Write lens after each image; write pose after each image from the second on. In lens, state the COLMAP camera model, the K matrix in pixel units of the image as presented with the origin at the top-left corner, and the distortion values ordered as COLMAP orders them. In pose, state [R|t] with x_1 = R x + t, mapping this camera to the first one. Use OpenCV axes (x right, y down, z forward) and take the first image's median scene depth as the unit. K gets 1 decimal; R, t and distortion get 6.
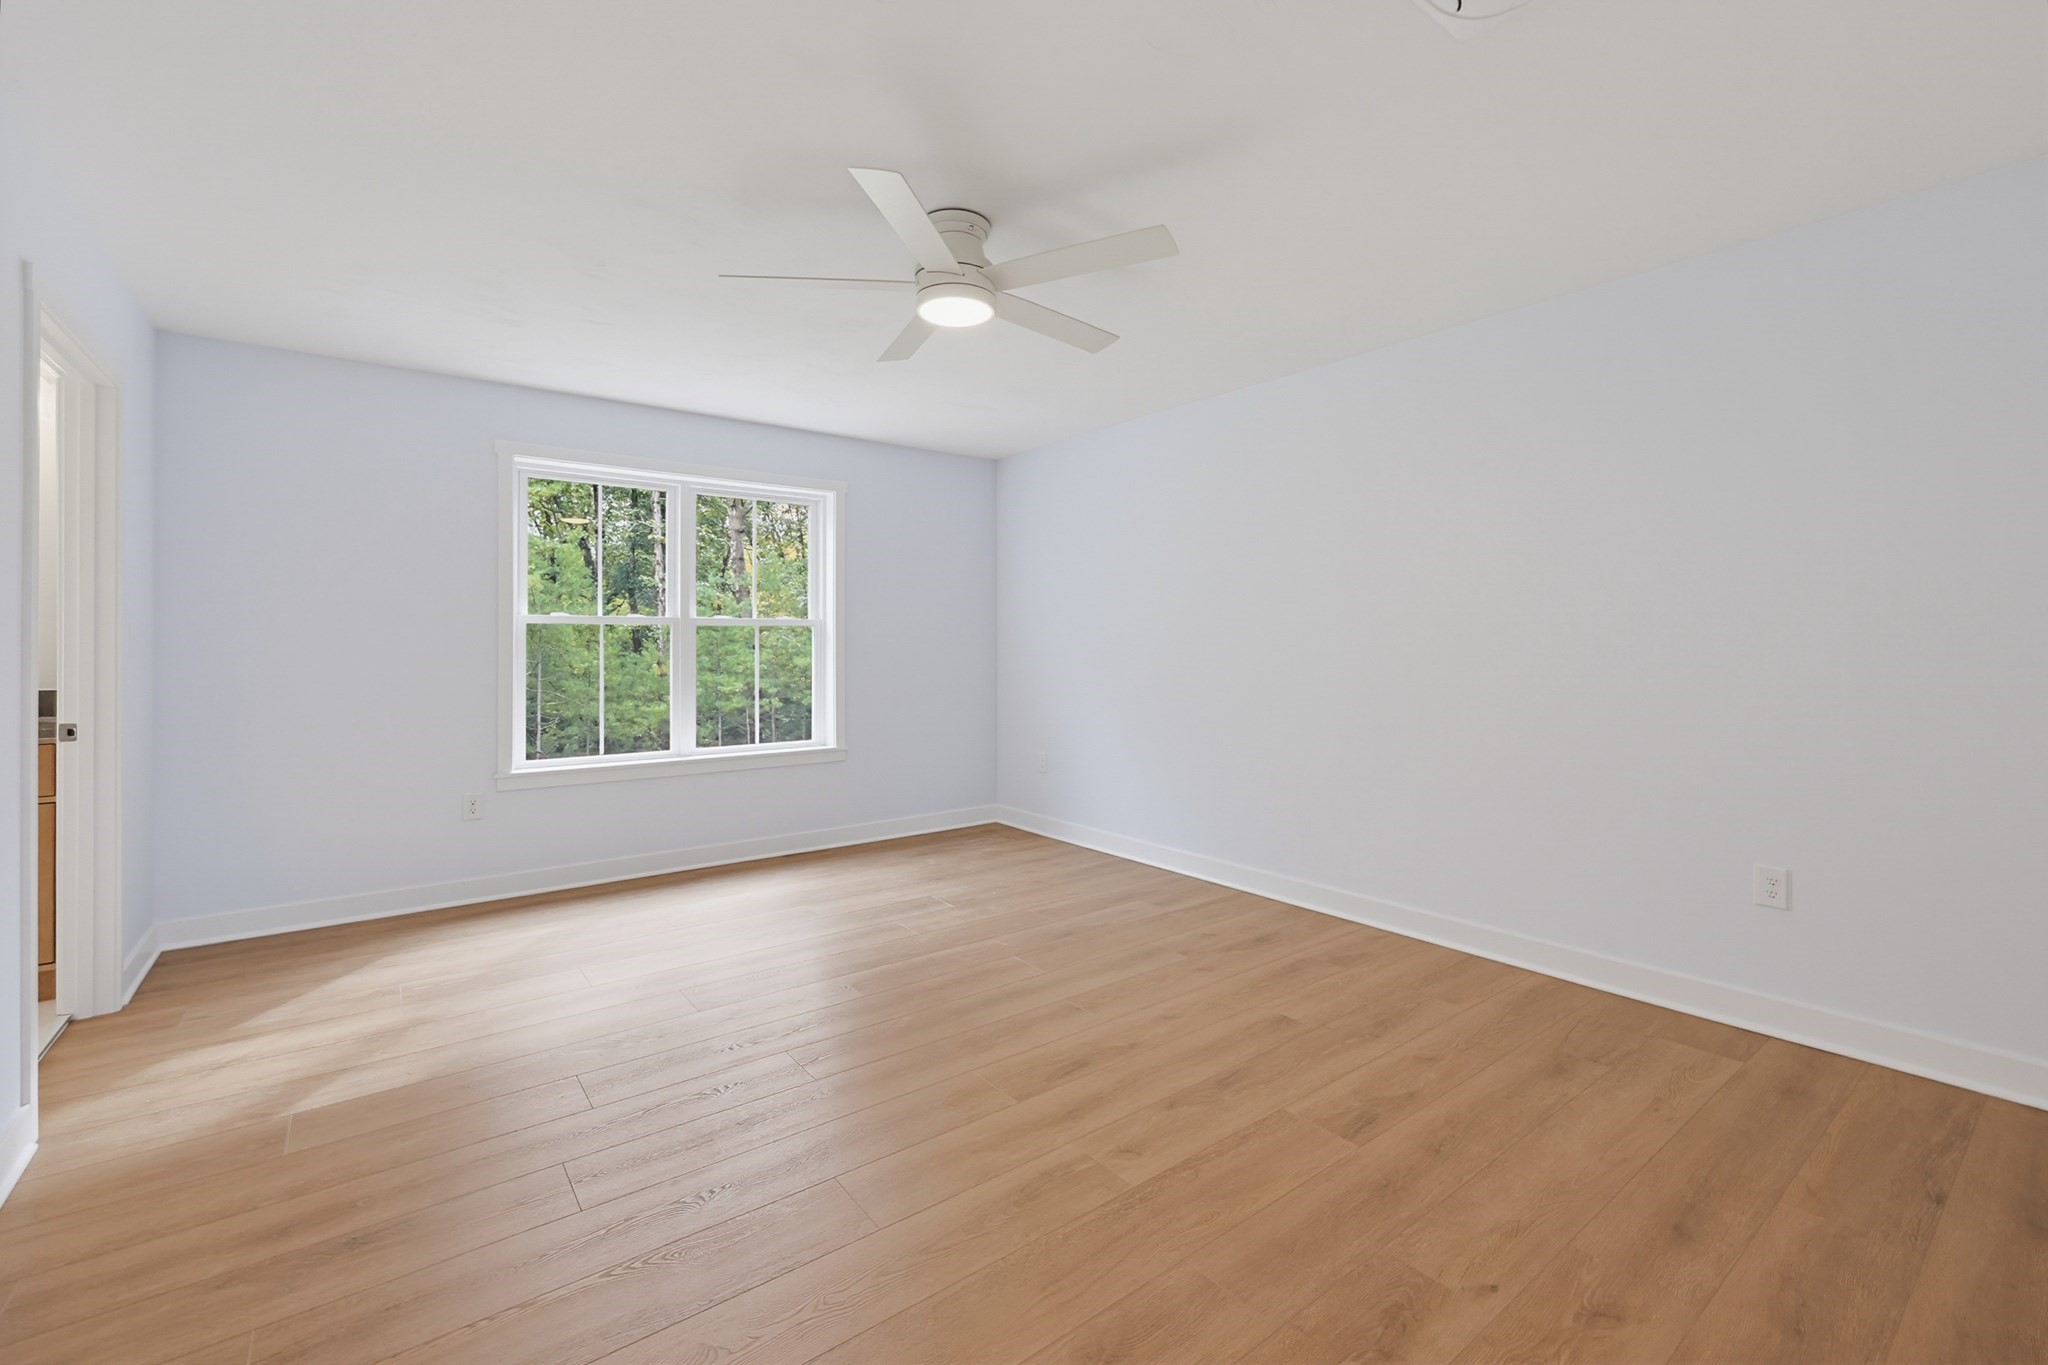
lens RADIAL K [[867.2, 0, 1031.9], [0, 867.2, 654.3], [0, 0, 1]] dist [-0.021291, -0.000025]
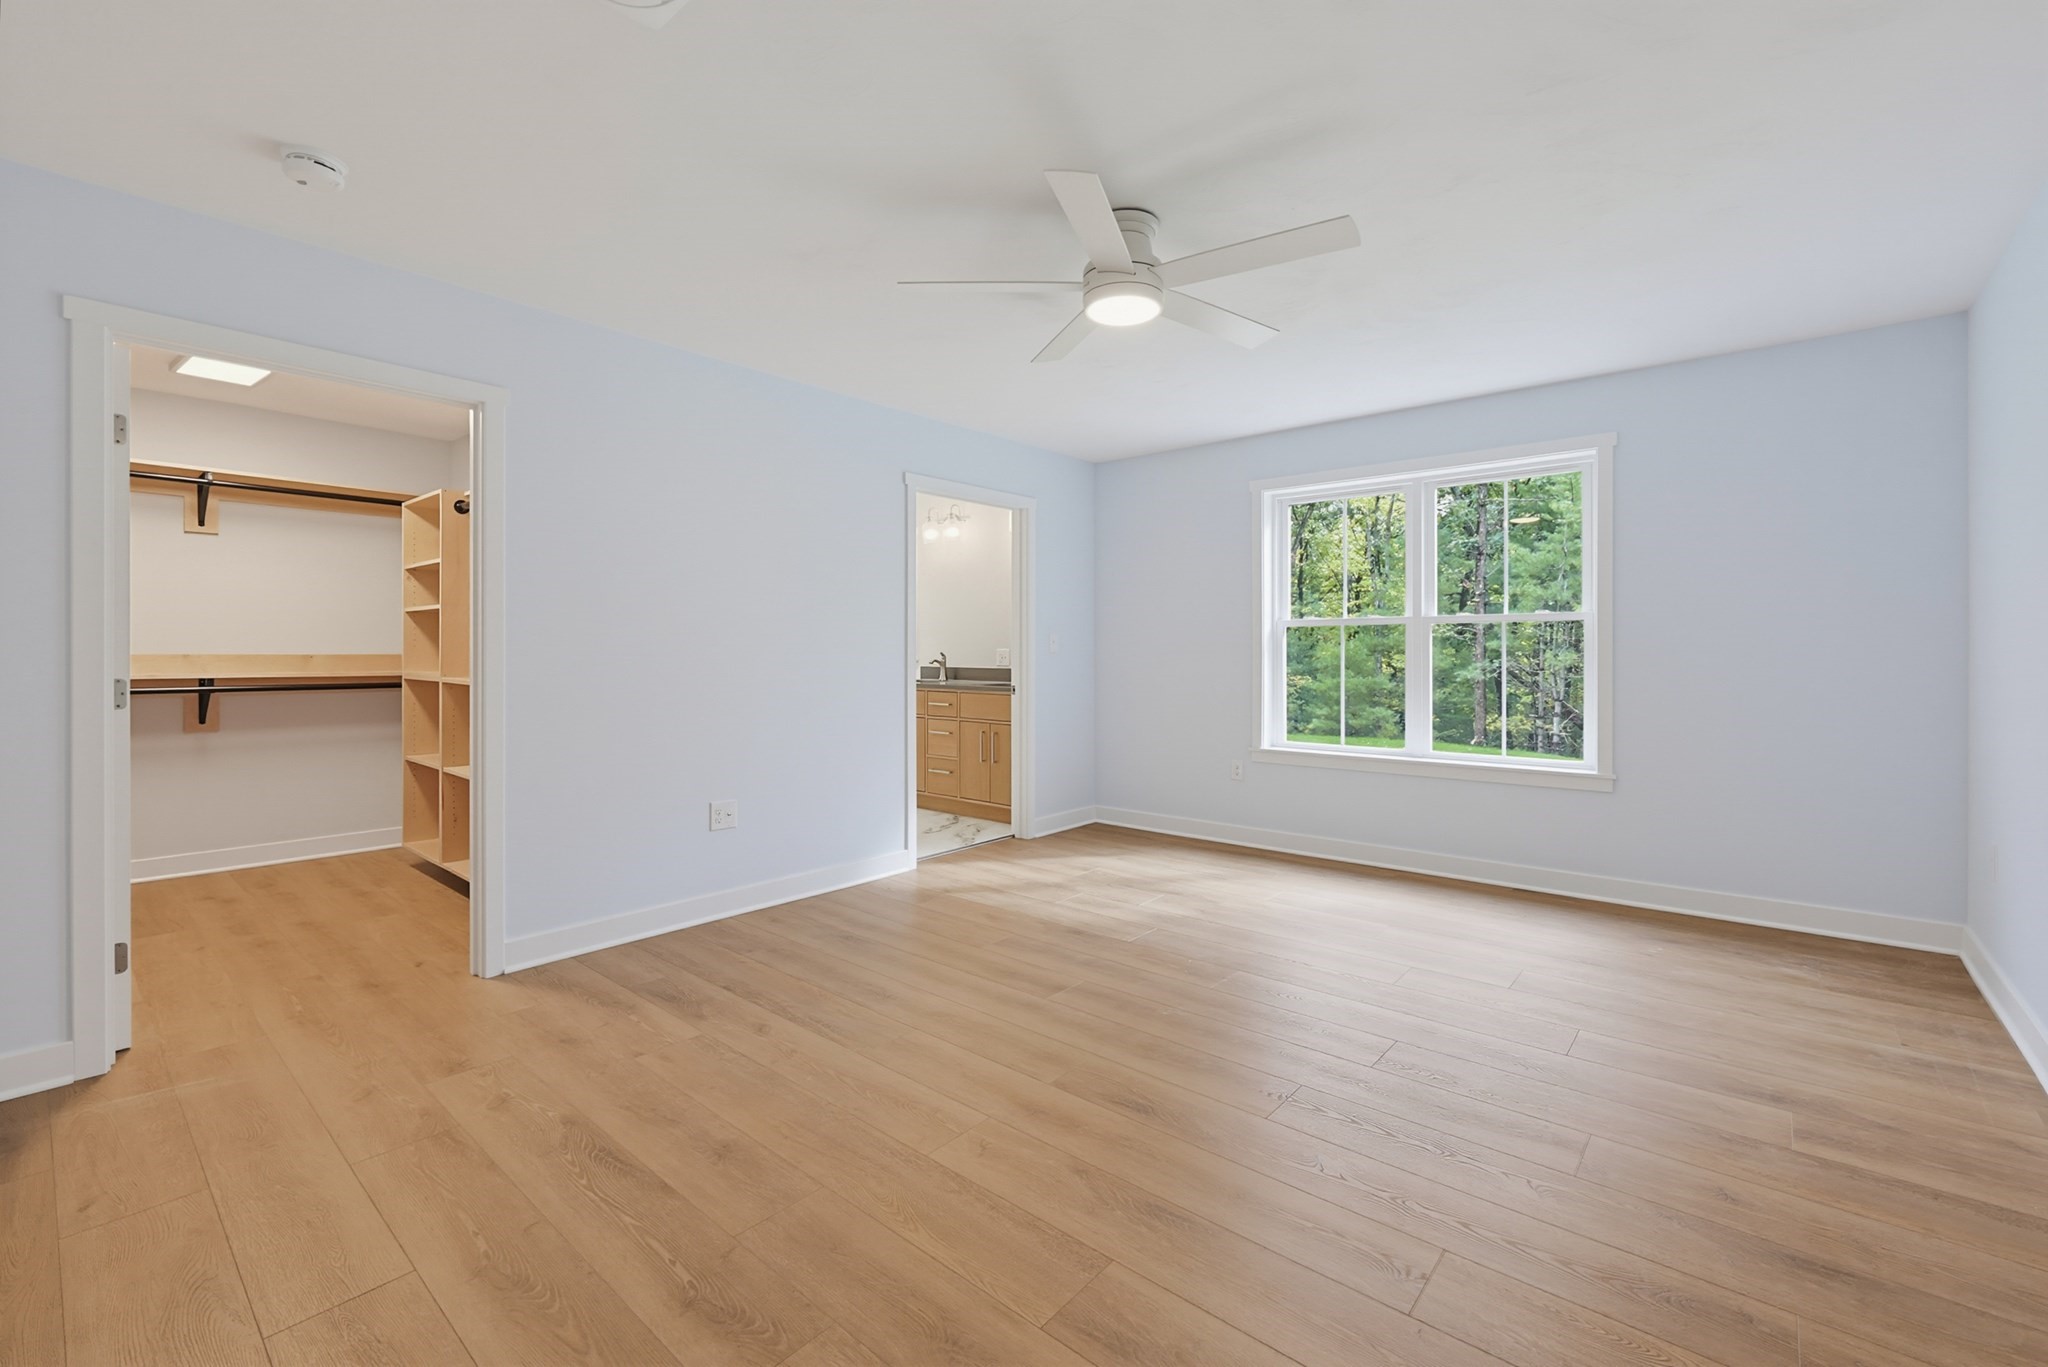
lens RADIAL K [[865.0, 0, 1033.2], [0, 865.0, 674.4], [0, 0, 1]] dist [-0.001836, -0.000090]
pose [[0.212196, 0.034940, -0.976602, 0.530518], [-0.005580, 0.999388, 0.034543, -0.008449], [0.977211, -0.001880, 0.212261, 0.406118]]
